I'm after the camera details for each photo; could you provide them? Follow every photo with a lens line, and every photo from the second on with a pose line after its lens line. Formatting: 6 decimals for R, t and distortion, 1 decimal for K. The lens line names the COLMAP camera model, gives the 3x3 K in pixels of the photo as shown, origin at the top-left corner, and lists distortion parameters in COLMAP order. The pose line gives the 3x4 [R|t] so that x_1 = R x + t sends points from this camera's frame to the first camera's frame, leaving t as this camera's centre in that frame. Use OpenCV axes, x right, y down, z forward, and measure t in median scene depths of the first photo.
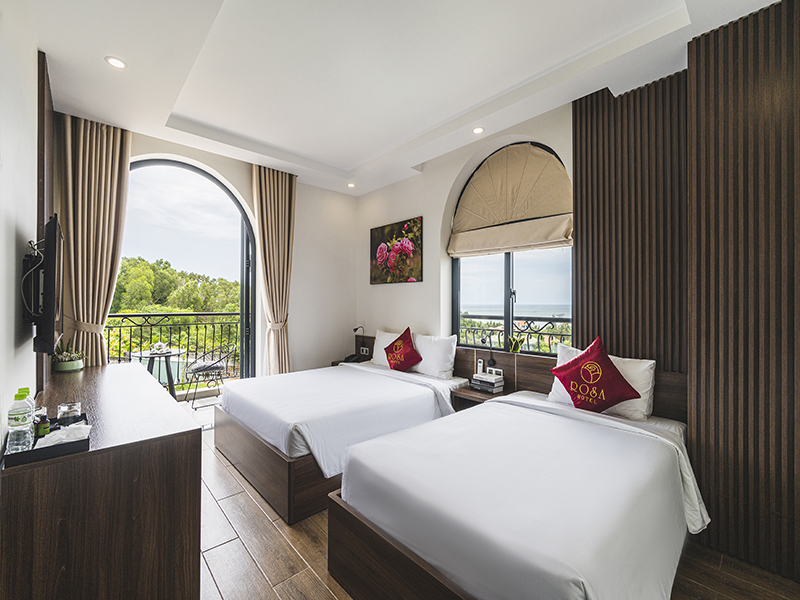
lens RADIAL K [[341.4, 0, 400.0], [0, 341.4, 300.0], [0, 0, 1]] dist [0.000688, 0.000204]
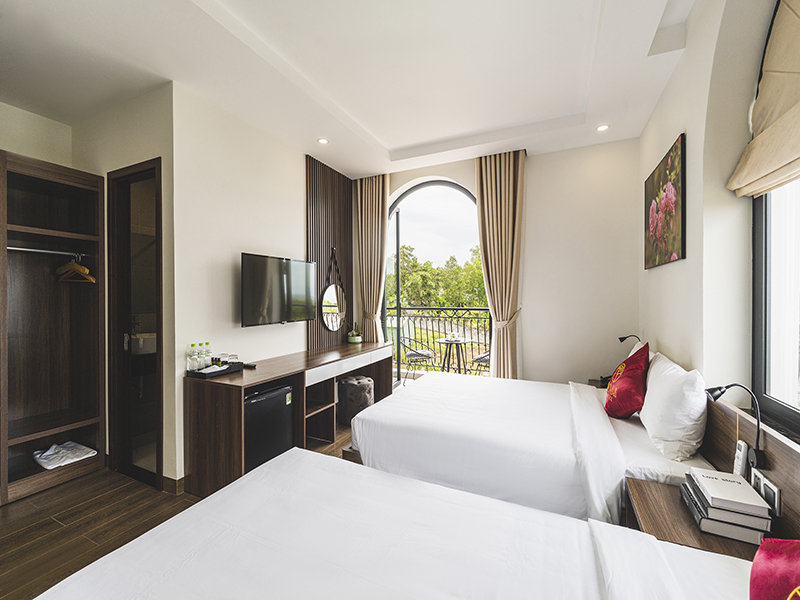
lens RADIAL K [[341.4, 0, 400.0], [0, 341.4, 300.0], [0, 0, 1]] dist [0.000688, 0.000204]
pose [[0.378982, 0.003497, -0.925398, 0.380156], [0.010014, 0.999919, 0.007880, 0.000686], [0.925350, -0.012254, 0.378916, 0.398668]]
